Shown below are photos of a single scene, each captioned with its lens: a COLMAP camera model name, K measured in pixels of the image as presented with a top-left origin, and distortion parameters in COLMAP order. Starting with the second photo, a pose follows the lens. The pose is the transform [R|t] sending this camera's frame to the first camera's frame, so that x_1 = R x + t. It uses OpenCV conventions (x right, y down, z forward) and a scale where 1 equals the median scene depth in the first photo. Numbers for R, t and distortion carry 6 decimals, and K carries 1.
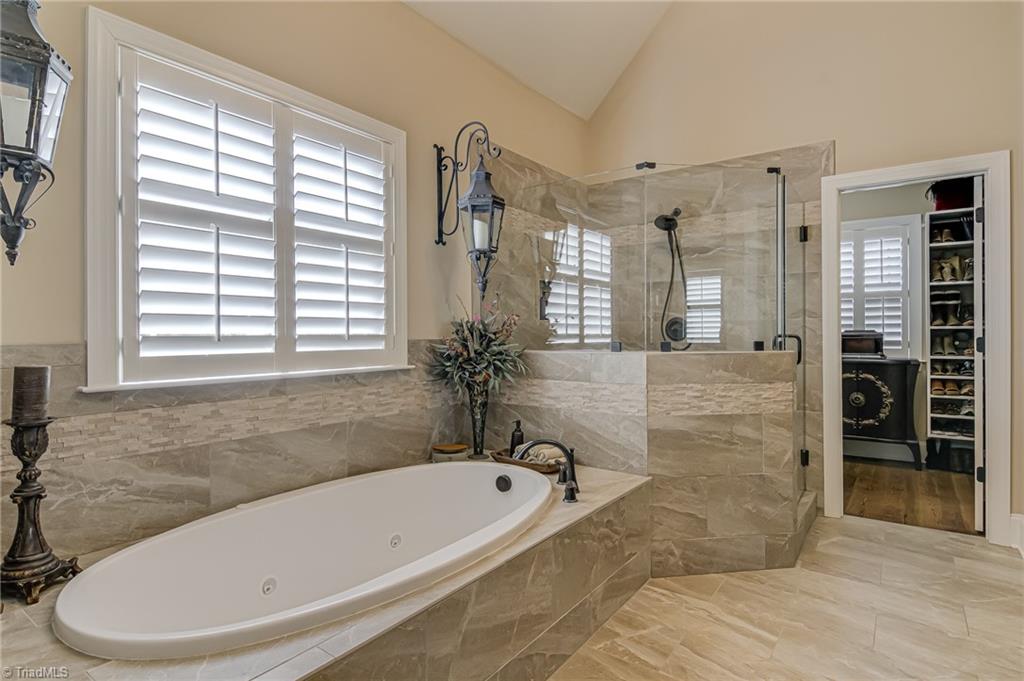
lens RADIAL K [[545.0, 0, 503.4], [0, 545.0, 333.9], [0, 0, 1]] dist [0.007537, -0.009453]
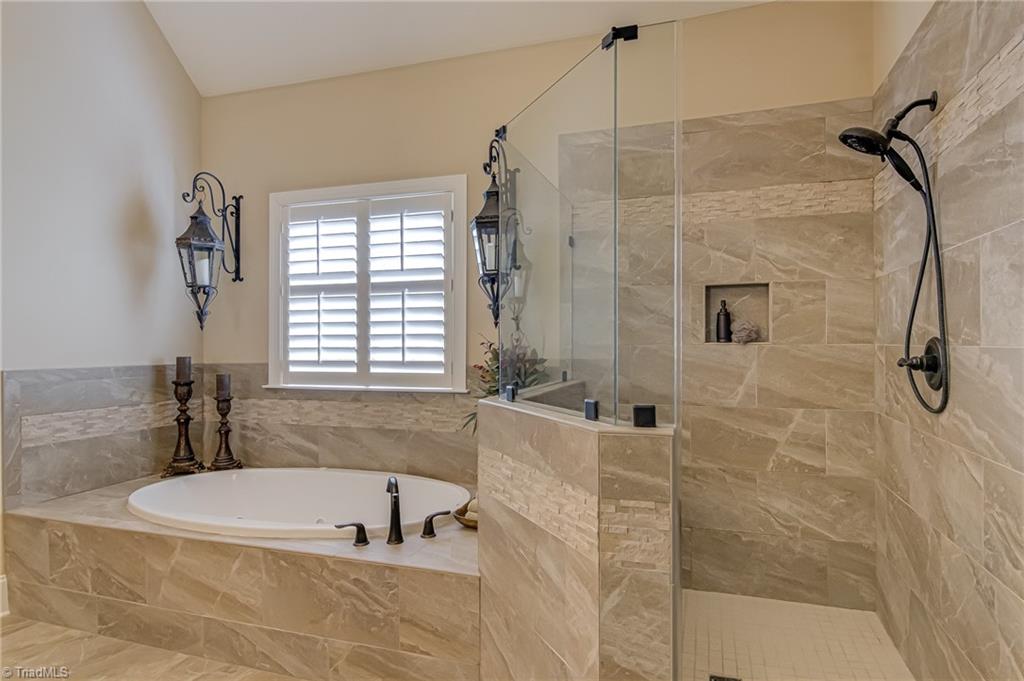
lens RADIAL K [[545.0, 0, 510.7], [0, 545.0, 339.8], [0, 0, 1]] dist [0.007537, -0.009453]
pose [[0.328176, 0.001490, -0.944615, 1.087364], [0.002595, 0.999994, 0.002479, -0.054117], [0.944613, -0.003265, 0.328170, 0.909600]]
